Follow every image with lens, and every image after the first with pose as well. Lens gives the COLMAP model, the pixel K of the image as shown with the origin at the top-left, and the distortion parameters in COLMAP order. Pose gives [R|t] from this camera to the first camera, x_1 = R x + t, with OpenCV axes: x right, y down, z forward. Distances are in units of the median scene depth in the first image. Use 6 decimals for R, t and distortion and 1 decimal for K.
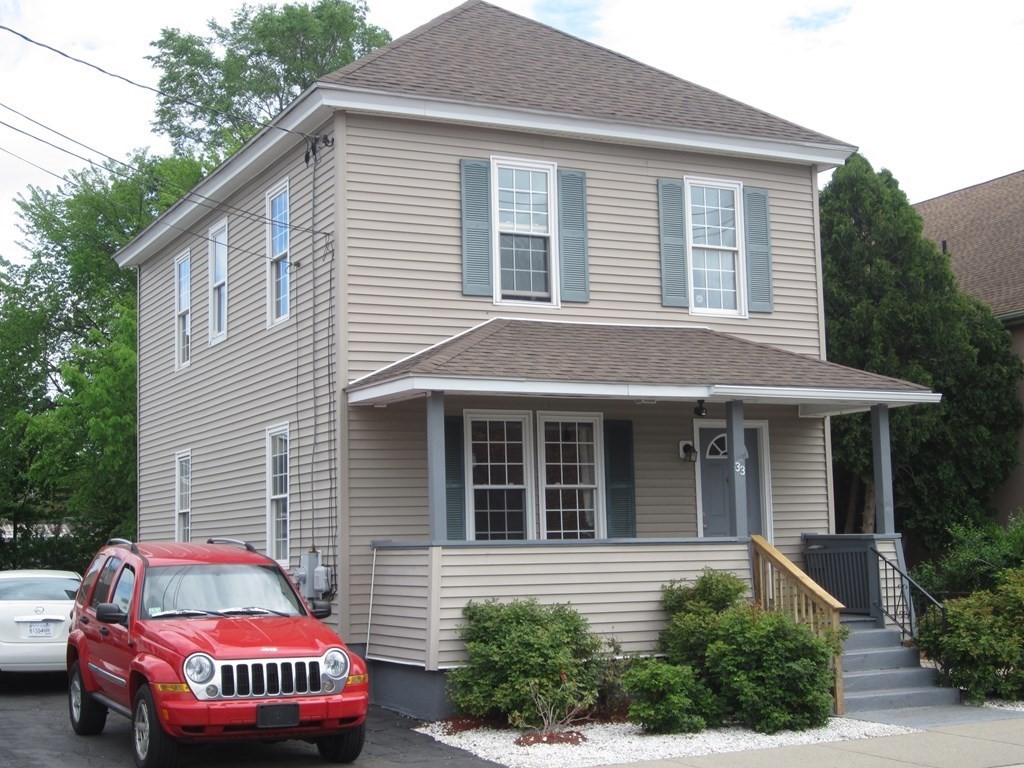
lens RADIAL K [[1556.0, 0, 512.0], [0, 1556.0, 384.0], [0, 0, 1]] dist [-0.141016, 0.145371]
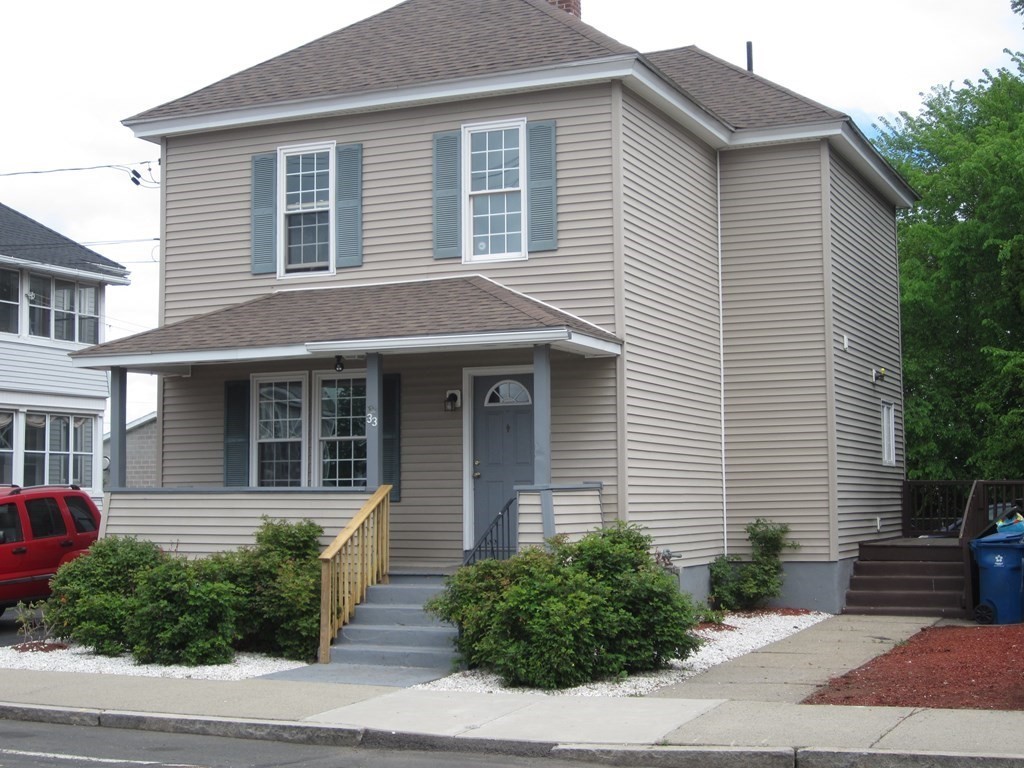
lens RADIAL K [[1556.0, 0, 512.0], [0, 1556.0, 384.0], [0, 0, 1]] dist [-0.141016, 0.145371]
pose [[0.644275, -0.042581, -0.763607, 0.937342], [0.075794, 0.997089, 0.008349, 0.027812], [0.761029, -0.063256, 0.645627, 0.388029]]
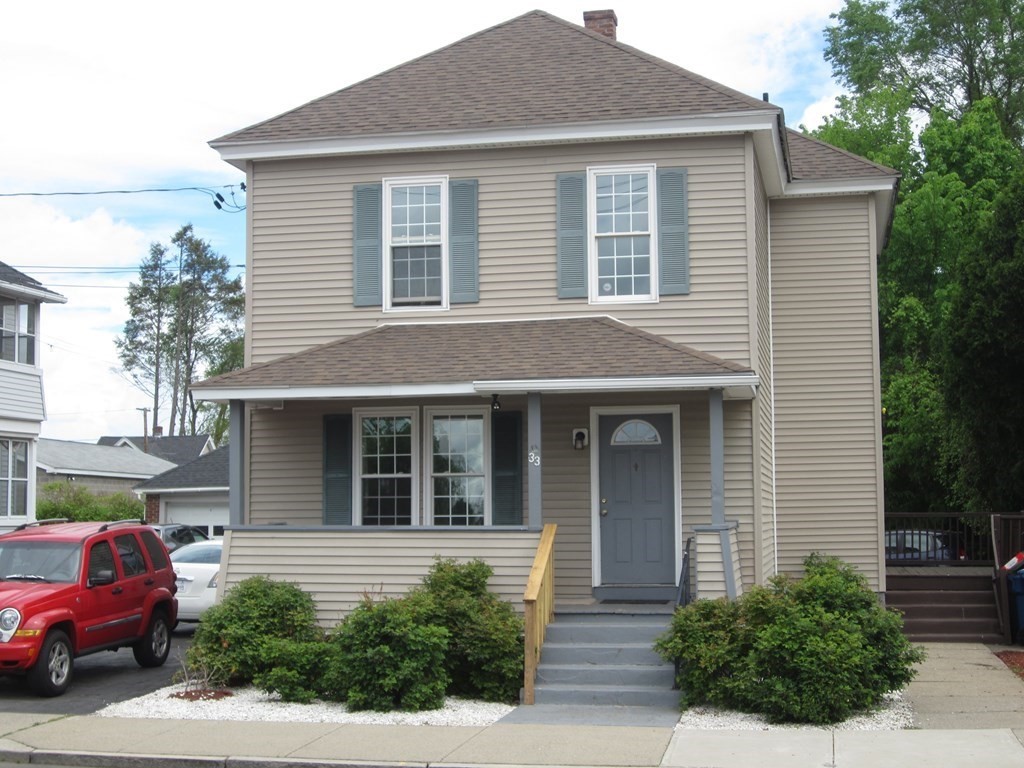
lens RADIAL K [[1556.0, 0, 512.0], [0, 1556.0, 384.0], [0, 0, 1]] dist [-0.141016, 0.145371]
pose [[0.788932, -0.036900, -0.613371, 0.727984], [0.055996, 0.998359, 0.011961, -0.007888], [0.611924, -0.043783, 0.789704, 0.169852]]
